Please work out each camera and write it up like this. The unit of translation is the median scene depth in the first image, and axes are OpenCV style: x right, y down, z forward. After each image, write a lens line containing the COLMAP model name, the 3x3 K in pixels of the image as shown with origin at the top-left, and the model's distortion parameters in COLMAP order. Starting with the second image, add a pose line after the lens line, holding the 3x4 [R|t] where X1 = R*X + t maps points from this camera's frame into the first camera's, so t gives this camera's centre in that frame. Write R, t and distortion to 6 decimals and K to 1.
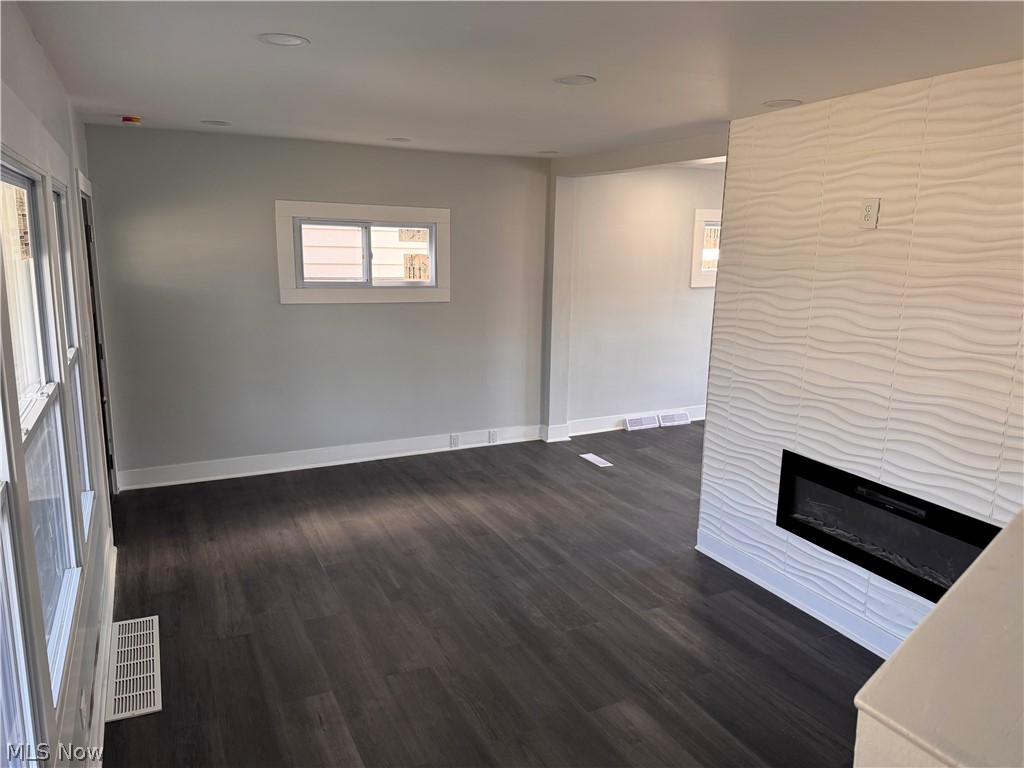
lens RADIAL K [[719.3, 0, 518.9], [0, 719.3, 375.3], [0, 0, 1]] dist [0.057910, -0.087270]
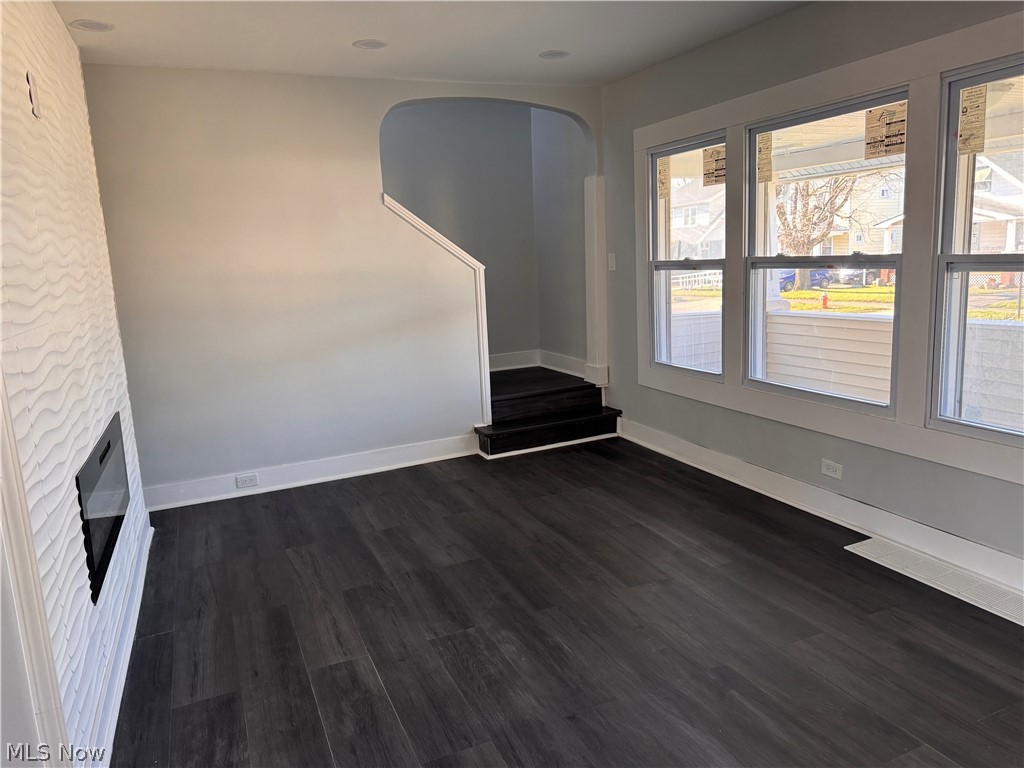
lens RADIAL K [[719.3, 0, 509.9], [0, 719.3, 385.0], [0, 0, 1]] dist [0.057910, -0.087270]
pose [[-0.997536, 0.016907, 0.068084, -0.030144], [0.040292, 0.932560, 0.358761, -0.174175], [-0.057427, 0.360620, -0.930943, 1.578951]]
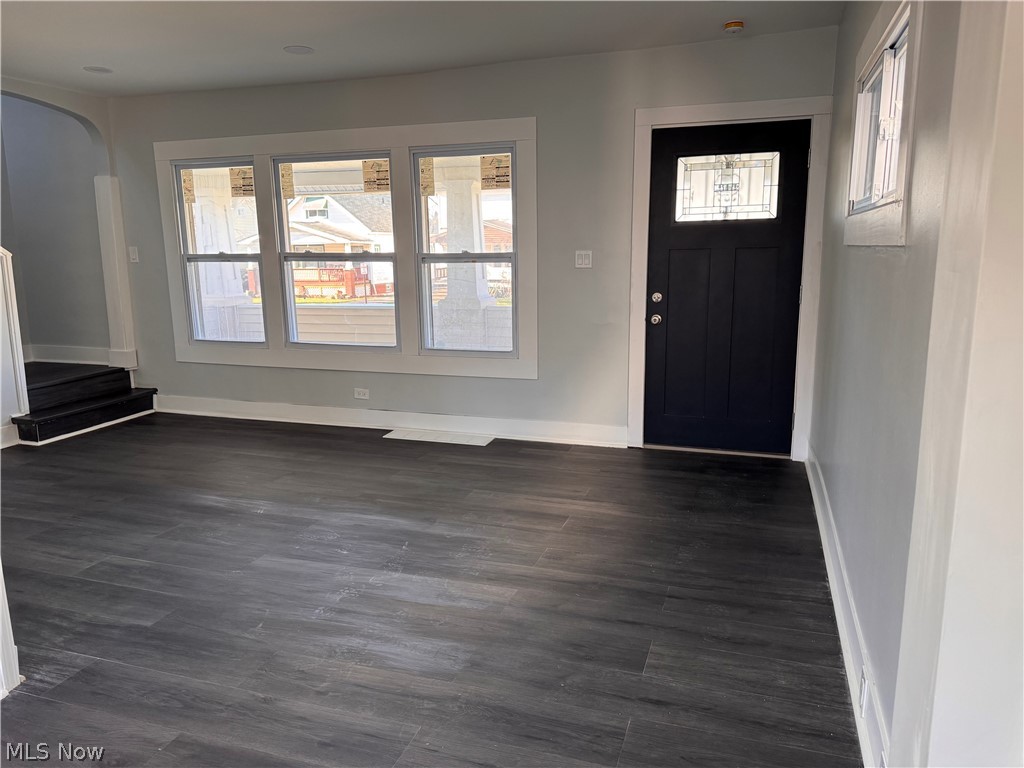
lens RADIAL K [[719.3, 0, 517.8], [0, 719.3, 386.8], [0, 0, 1]] dist [0.057910, -0.087270]
pose [[-0.715240, 0.119597, -0.688569, 0.398847], [-0.131648, 0.944555, 0.300807, -0.199880], [0.686367, 0.305798, -0.659839, 1.878757]]
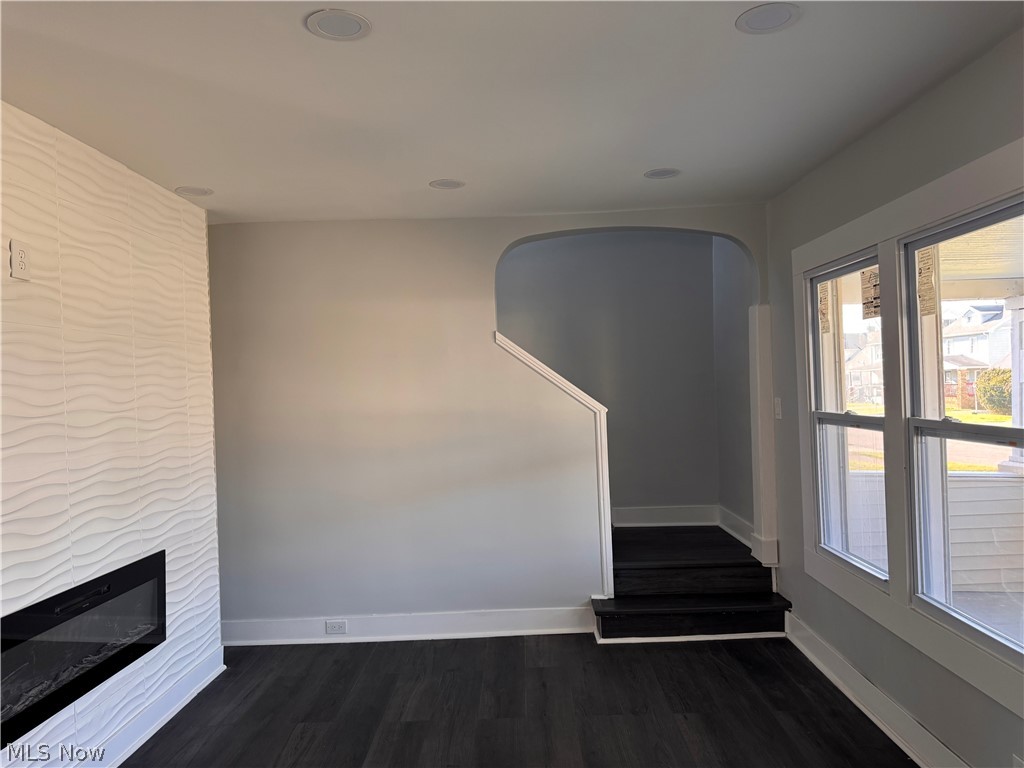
lens RADIAL K [[719.3, 0, 508.9], [0, 719.3, 378.8], [0, 0, 1]] dist [0.057910, -0.087270]
pose [[-0.878915, 0.011706, 0.476835, -0.314502], [0.102031, 0.981173, 0.163980, -0.157067], [-0.465938, 0.192777, -0.863562, 1.319008]]
